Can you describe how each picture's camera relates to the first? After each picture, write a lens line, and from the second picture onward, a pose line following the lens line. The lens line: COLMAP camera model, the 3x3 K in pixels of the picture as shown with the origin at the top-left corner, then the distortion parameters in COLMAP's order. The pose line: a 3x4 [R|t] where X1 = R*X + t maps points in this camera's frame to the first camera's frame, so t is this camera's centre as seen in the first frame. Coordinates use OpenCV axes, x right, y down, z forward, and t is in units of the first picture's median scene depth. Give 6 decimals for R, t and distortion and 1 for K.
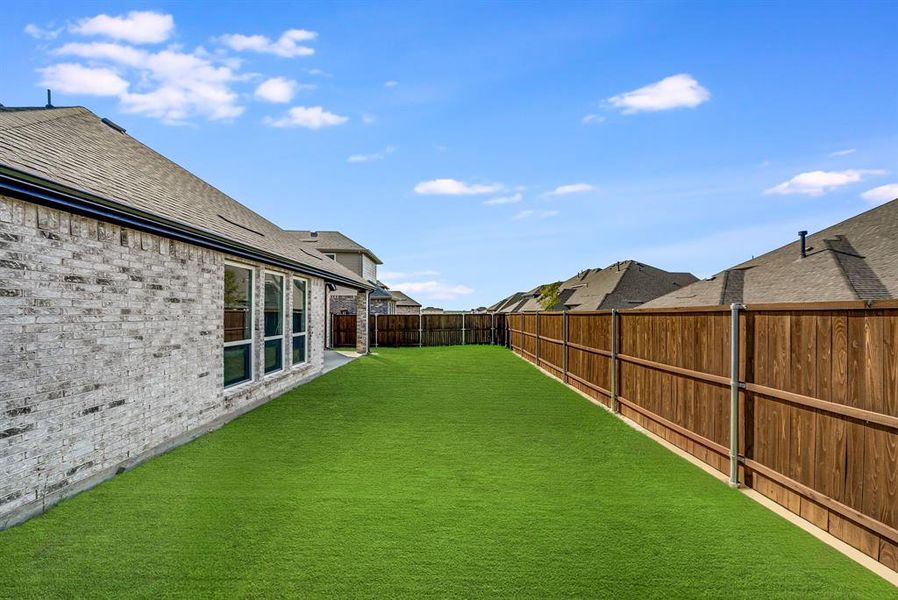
lens RADIAL K [[316.8, 0, 469.6], [0, 316.8, 313.3], [0, 0, 1]] dist [-0.011306, 0.000011]
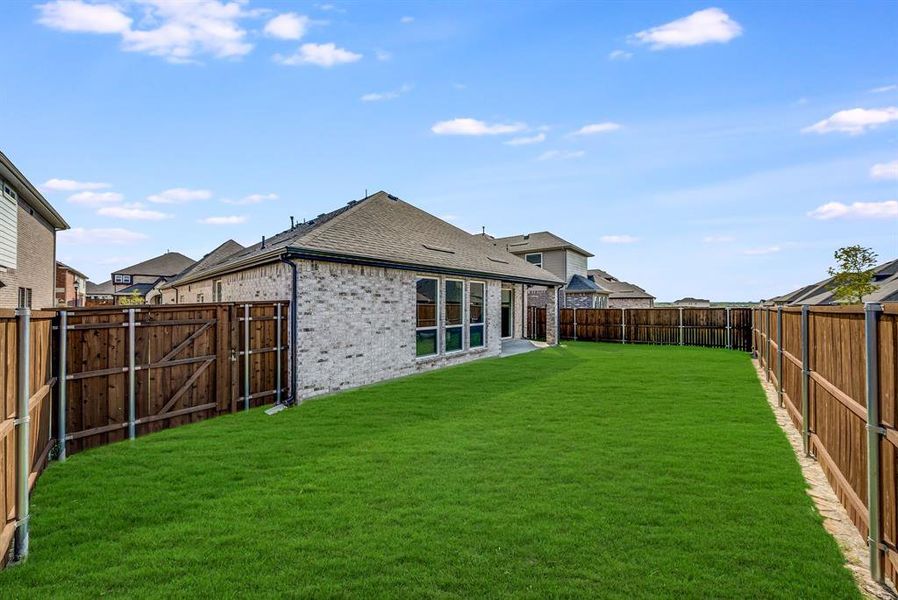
lens RADIAL K [[318.7, 0, 452.9], [0, 318.7, 302.5], [0, 0, 1]] dist [-0.000272, -0.000021]
pose [[0.714090, -0.008791, -0.699999, 0.428657], [0.001804, 0.999941, -0.010717, -0.014236], [0.700052, 0.006390, 0.714064, -0.018210]]
